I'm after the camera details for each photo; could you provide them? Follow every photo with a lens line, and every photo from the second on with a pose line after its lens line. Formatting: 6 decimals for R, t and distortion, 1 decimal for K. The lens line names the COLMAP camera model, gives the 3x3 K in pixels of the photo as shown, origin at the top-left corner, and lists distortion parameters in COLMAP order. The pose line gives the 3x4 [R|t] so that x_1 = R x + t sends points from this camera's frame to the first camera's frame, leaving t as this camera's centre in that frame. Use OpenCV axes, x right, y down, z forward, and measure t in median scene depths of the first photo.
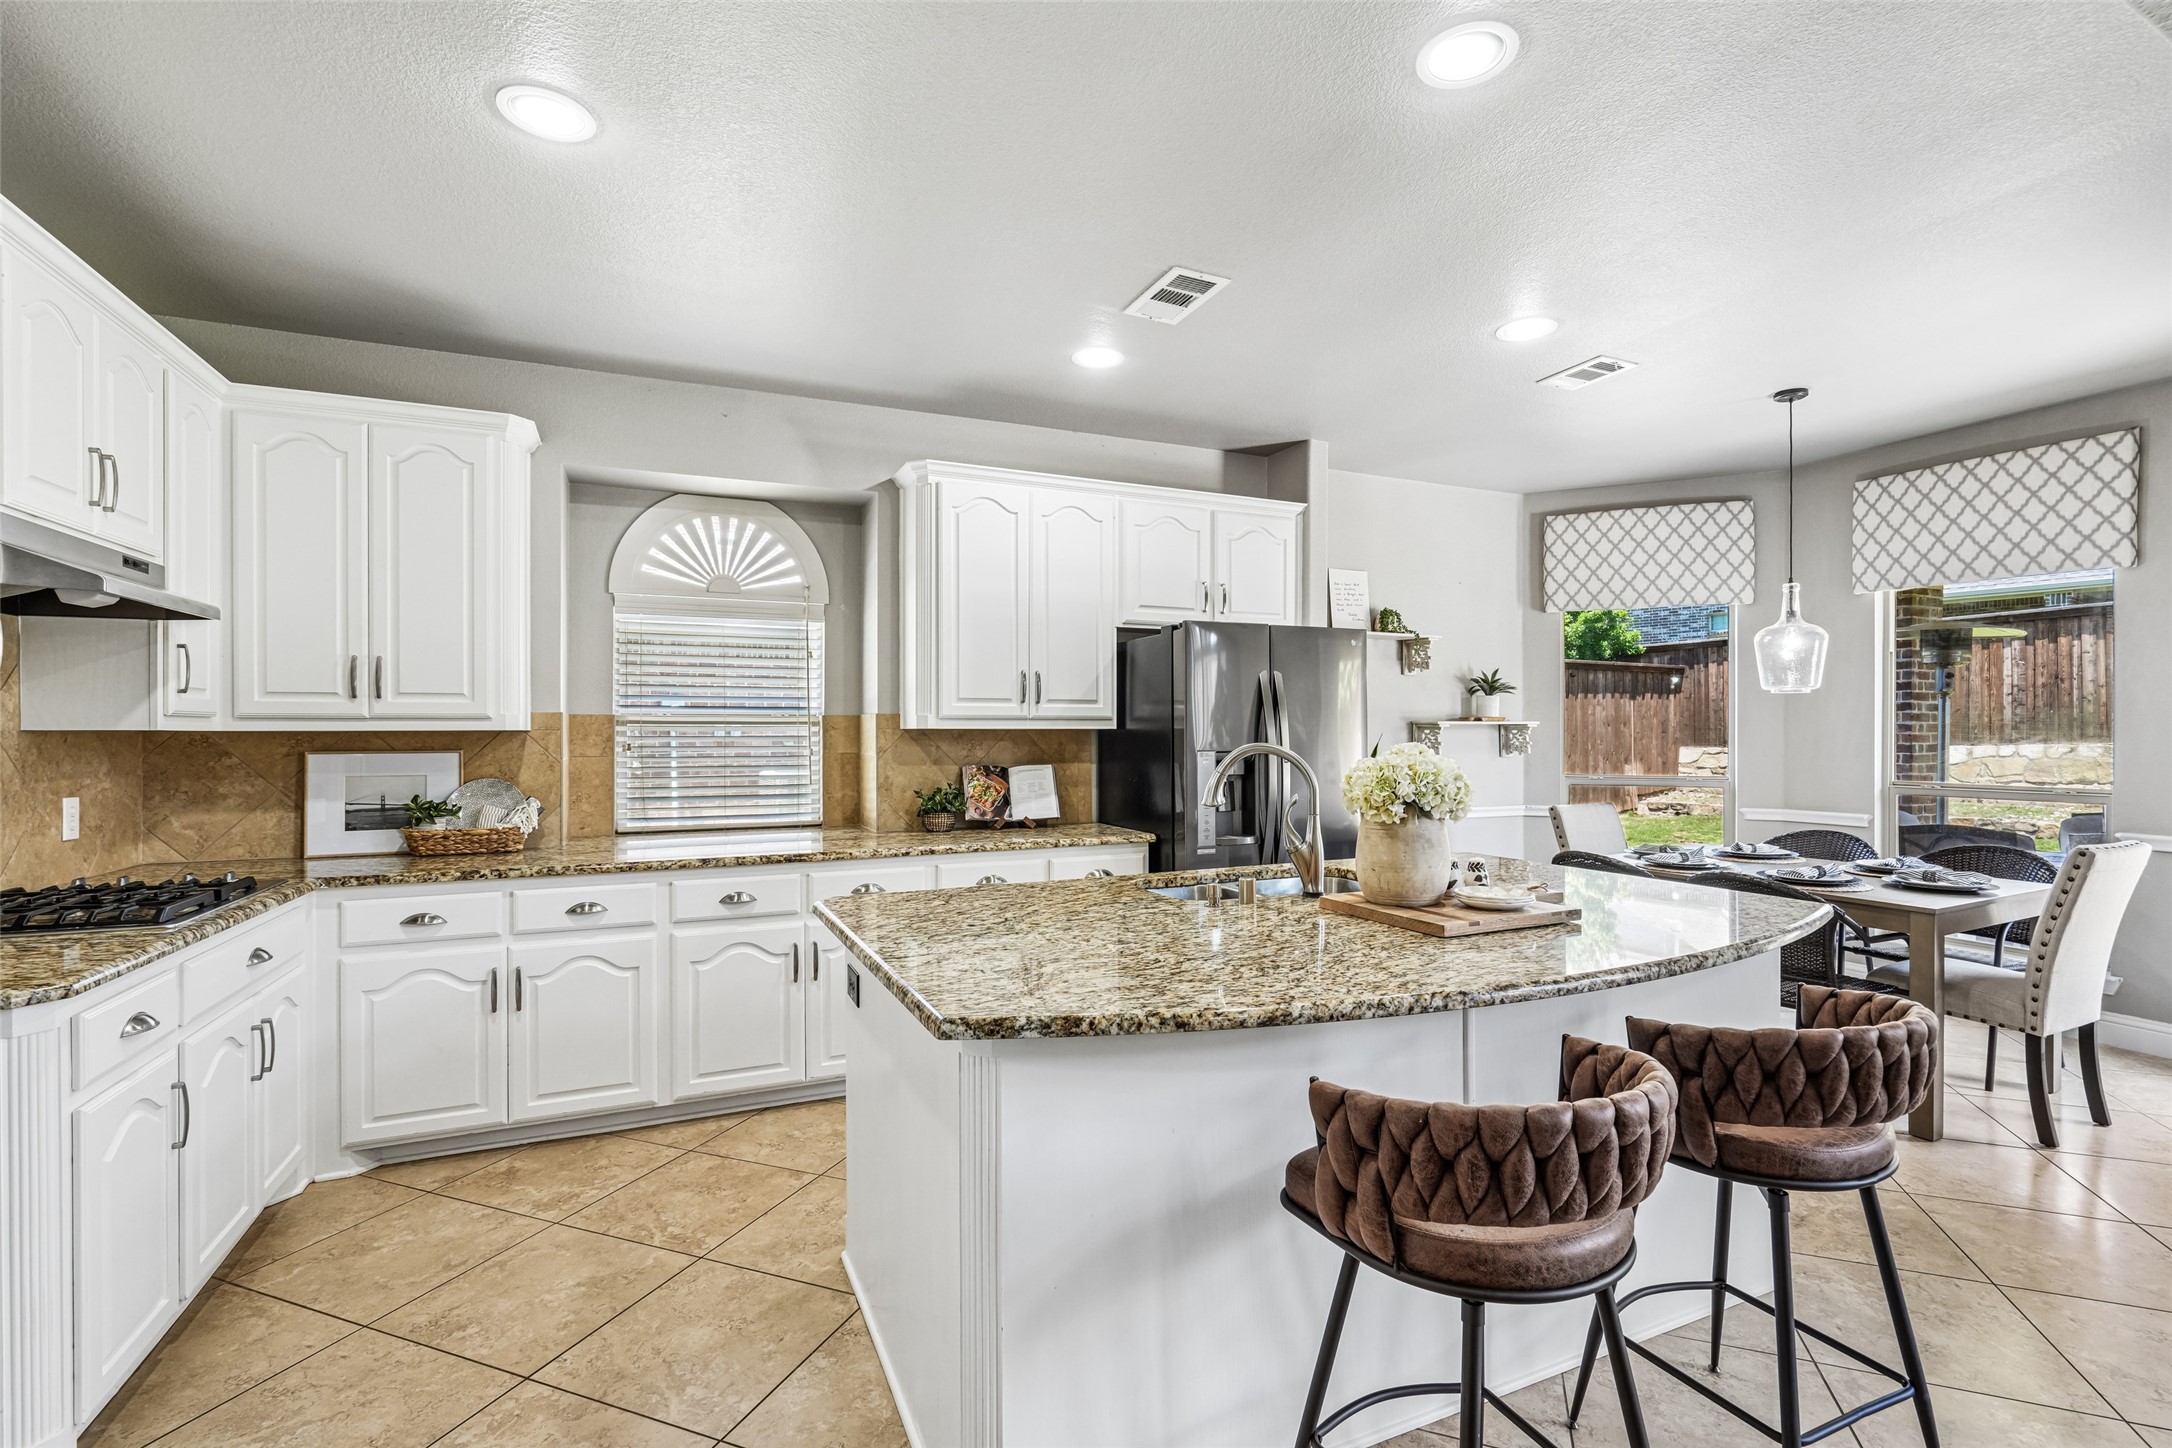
lens RADIAL K [[984.8, 0, 1091.0], [0, 984.8, 737.1], [0, 0, 1]] dist [-0.004690, 0.001548]
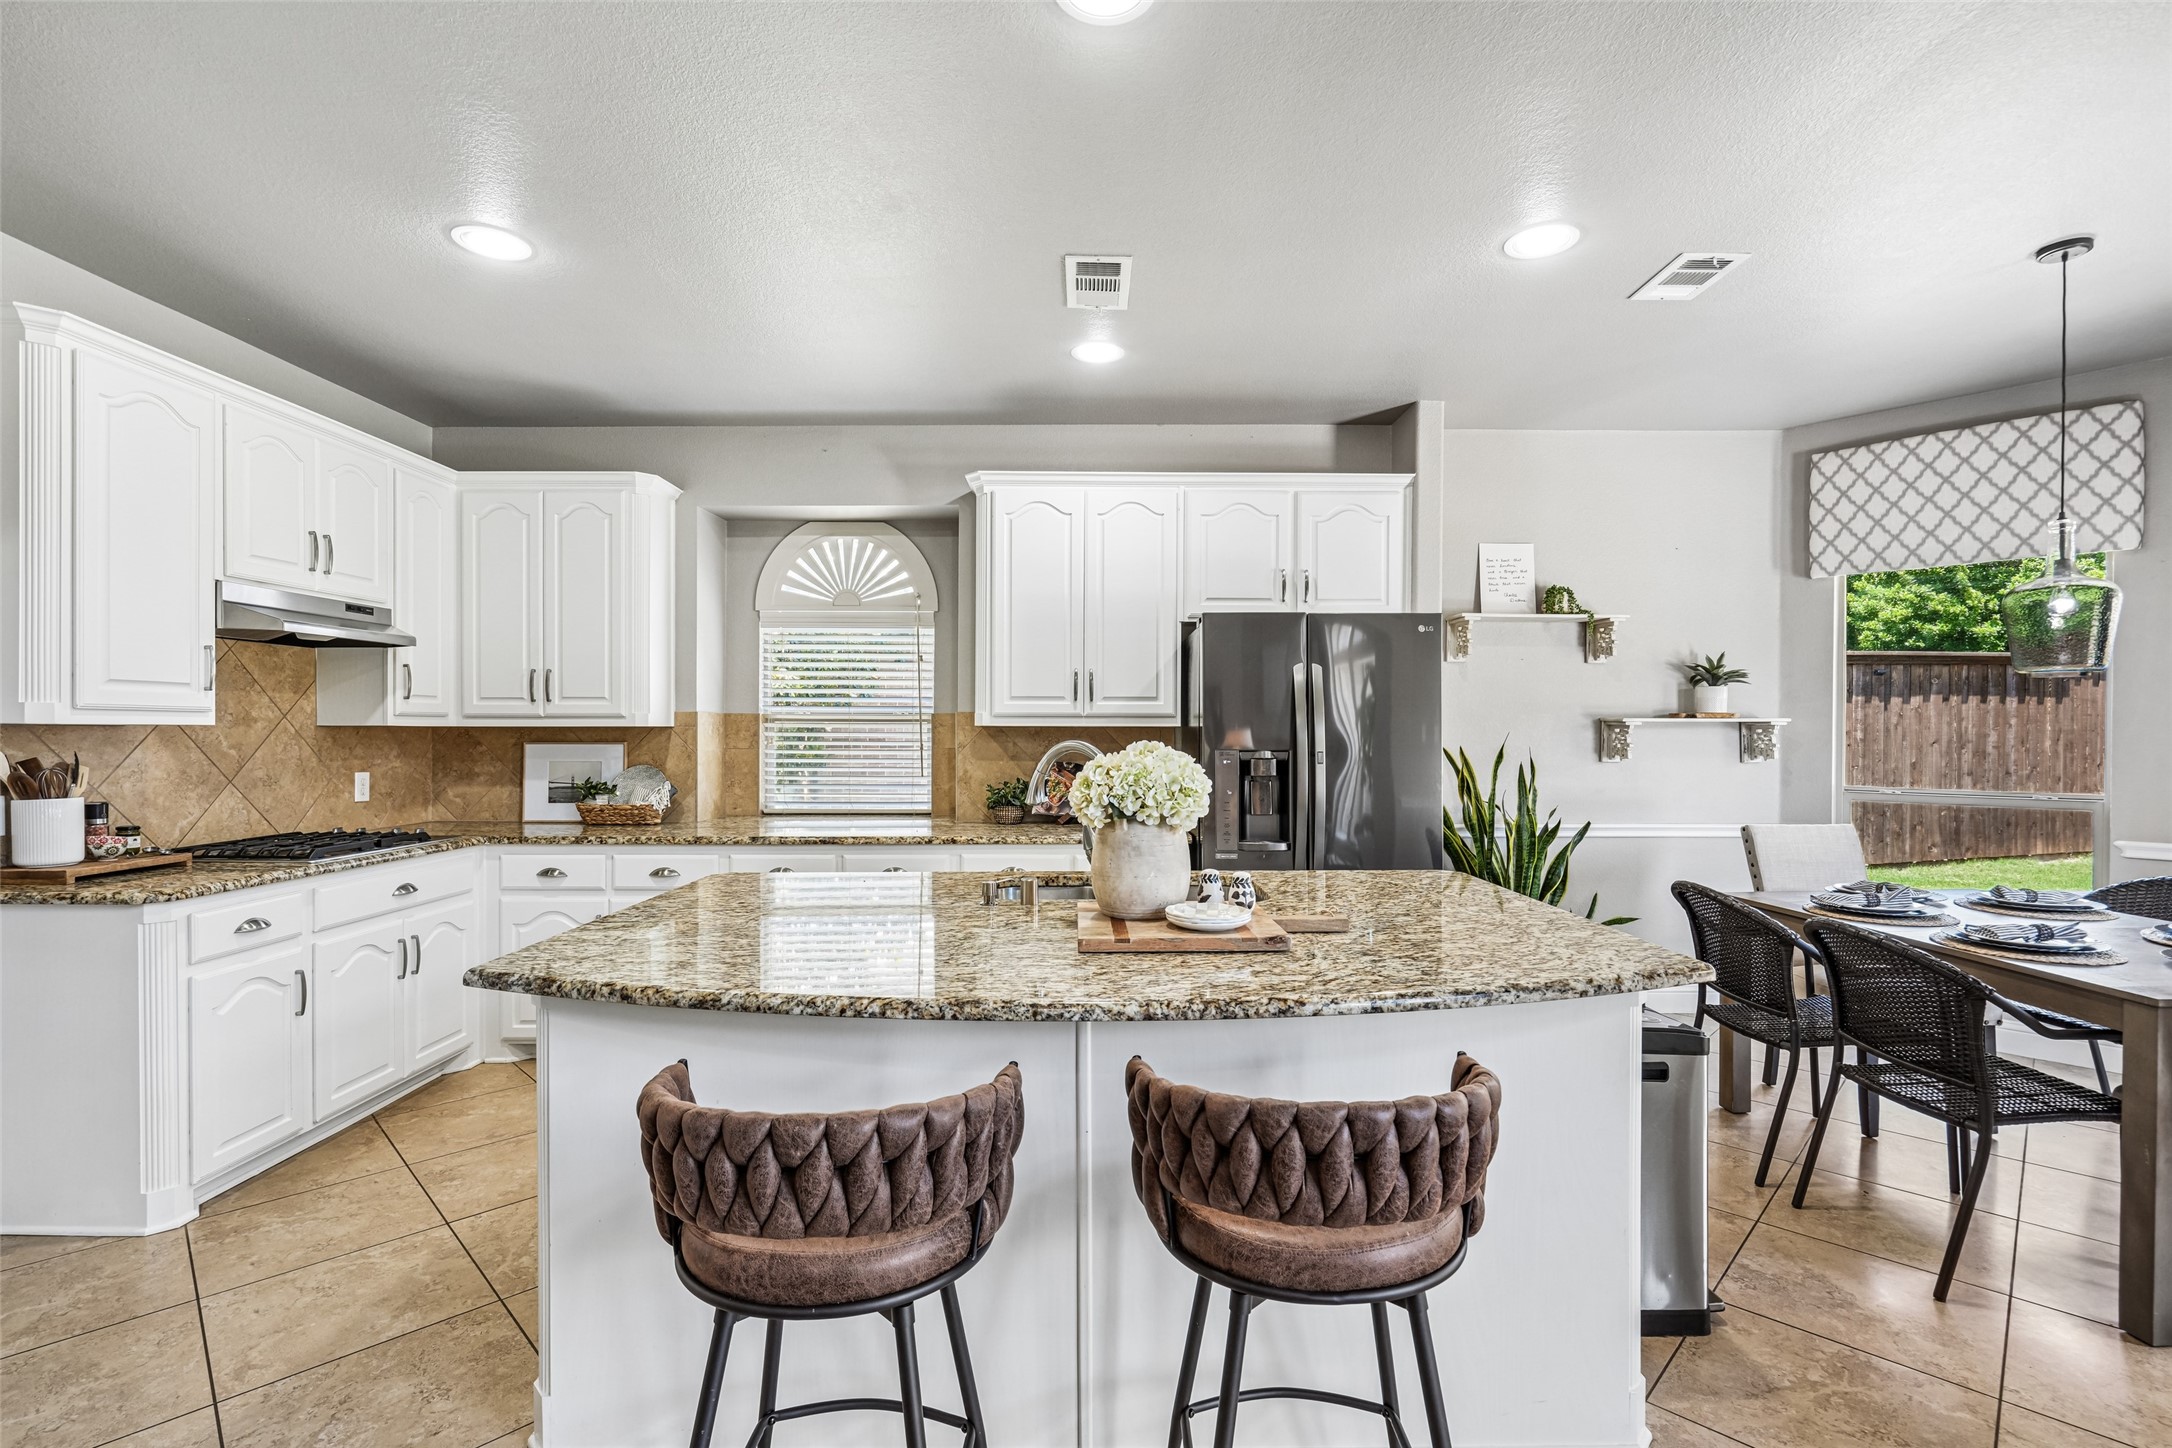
lens RADIAL K [[984.8, 0, 1091.0], [0, 984.8, 737.1], [0, 0, 1]] dist [-0.004690, 0.001548]
pose [[0.913795, 0.006222, -0.406128, 0.358107], [-0.005427, 0.999980, 0.003109, -0.000258], [0.406139, -0.000637, 0.913811, 0.077991]]
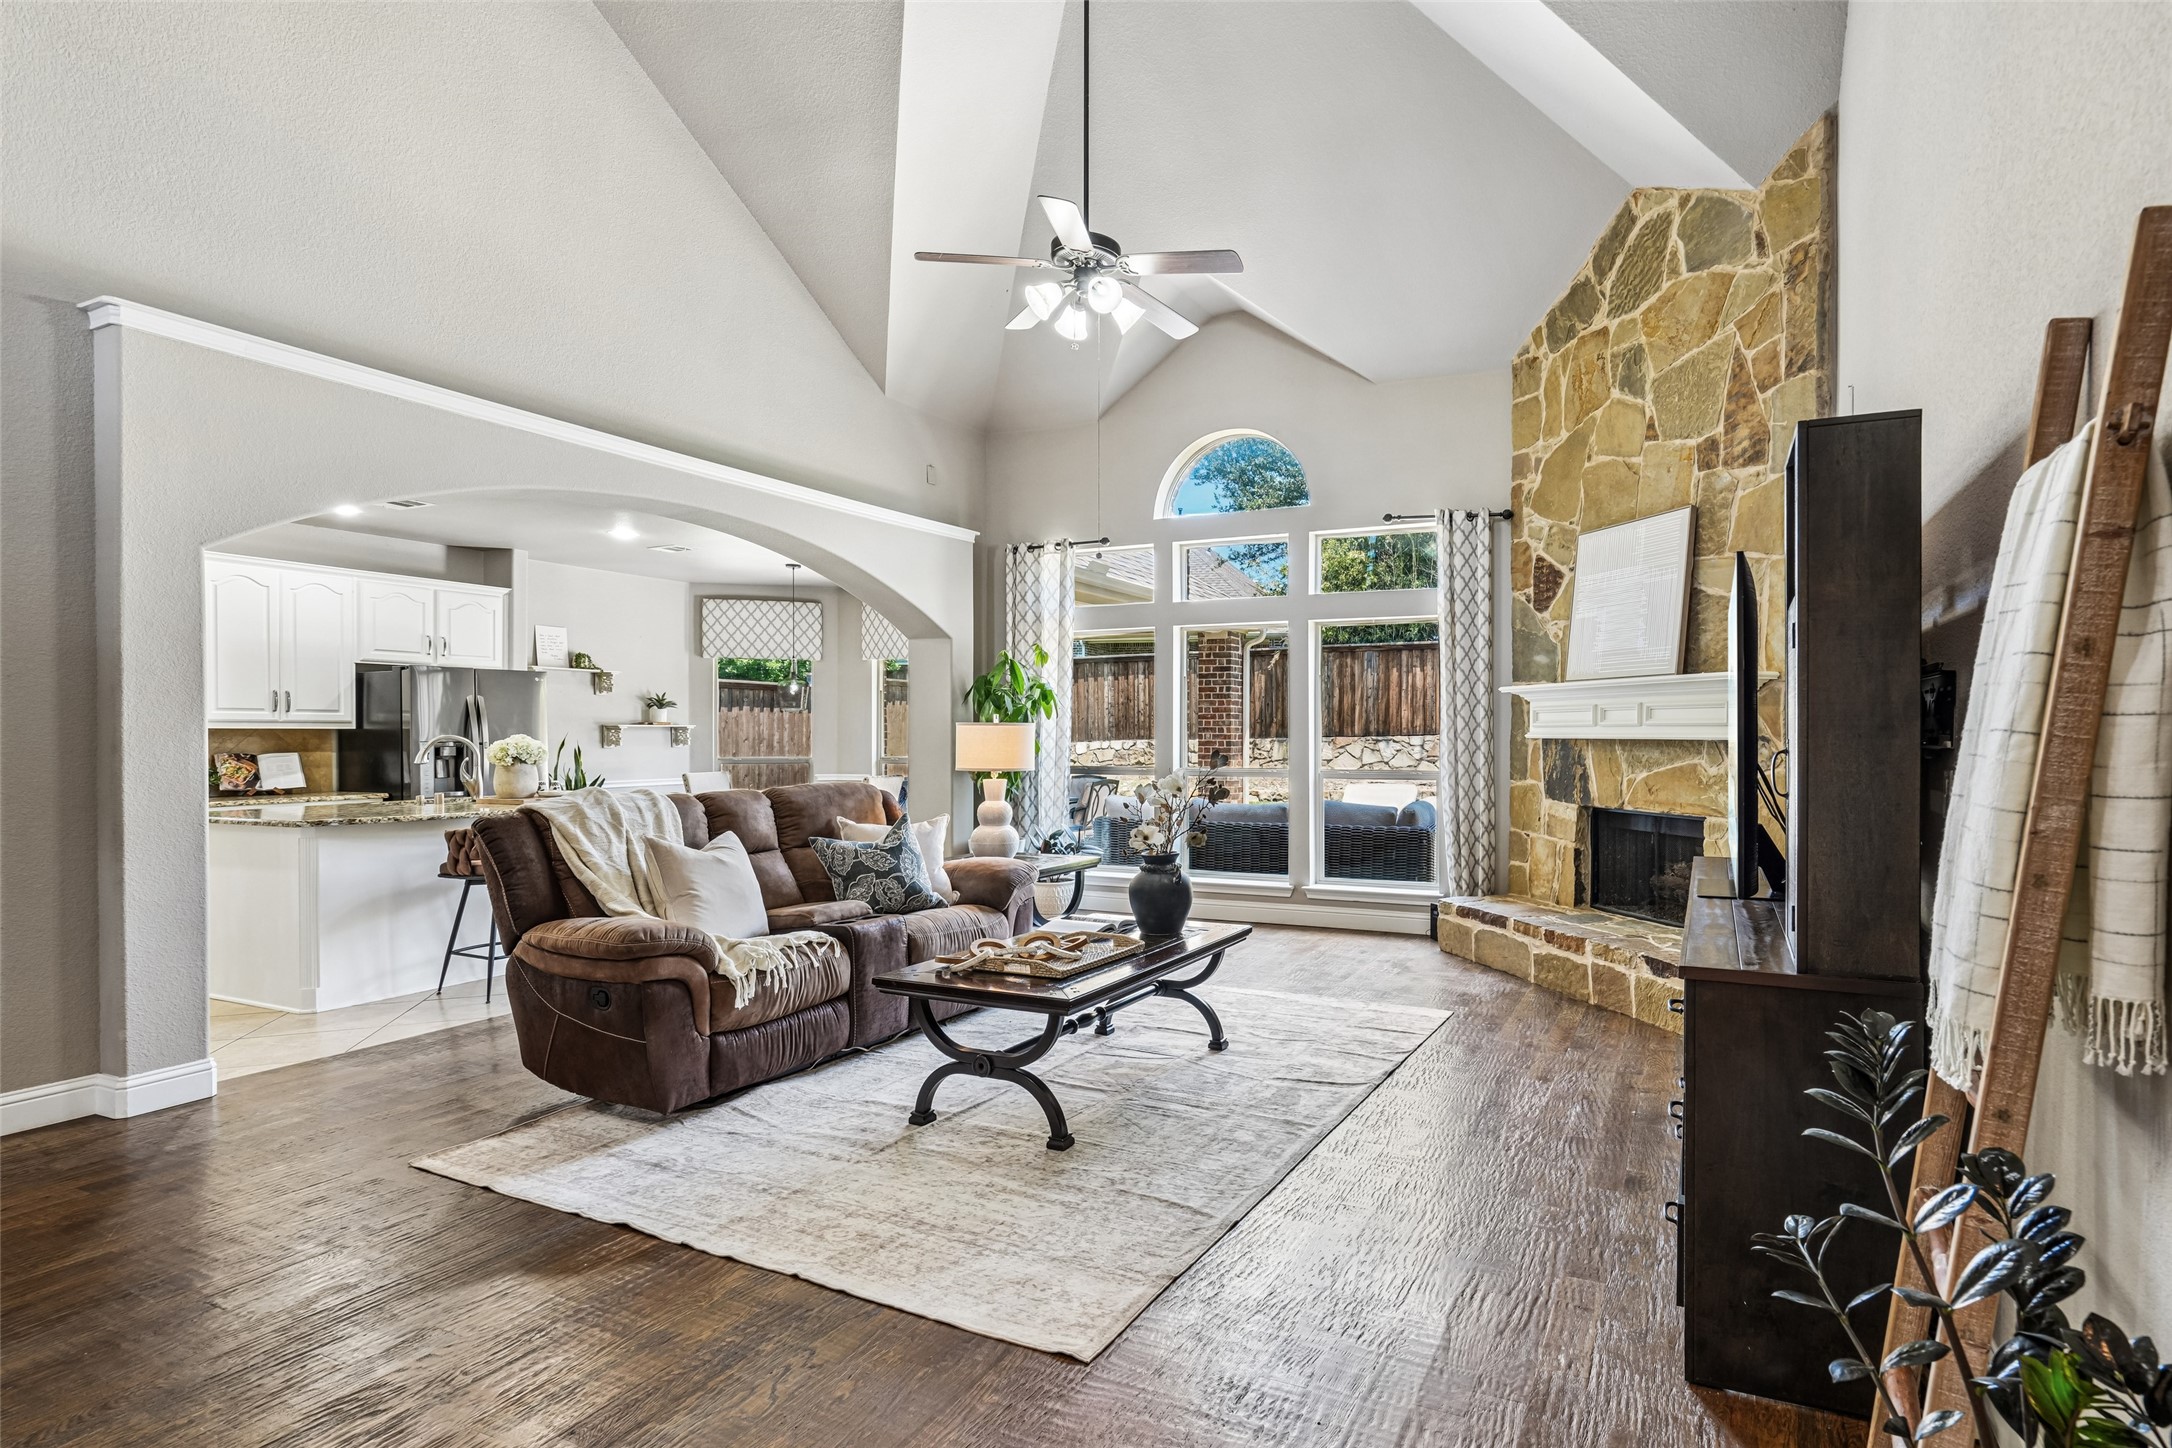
lens RADIAL K [[1052.8, 0, 1268.4], [0, 1052.8, 730.4], [0, 0, 1]] dist [0.002019, 0.000276]
pose [[0.725208, 0.002186, 0.688526, -0.078289], [0.003548, 0.999970, -0.006912, 0.011297], [-0.688520, 0.007456, 0.725179, -1.246305]]
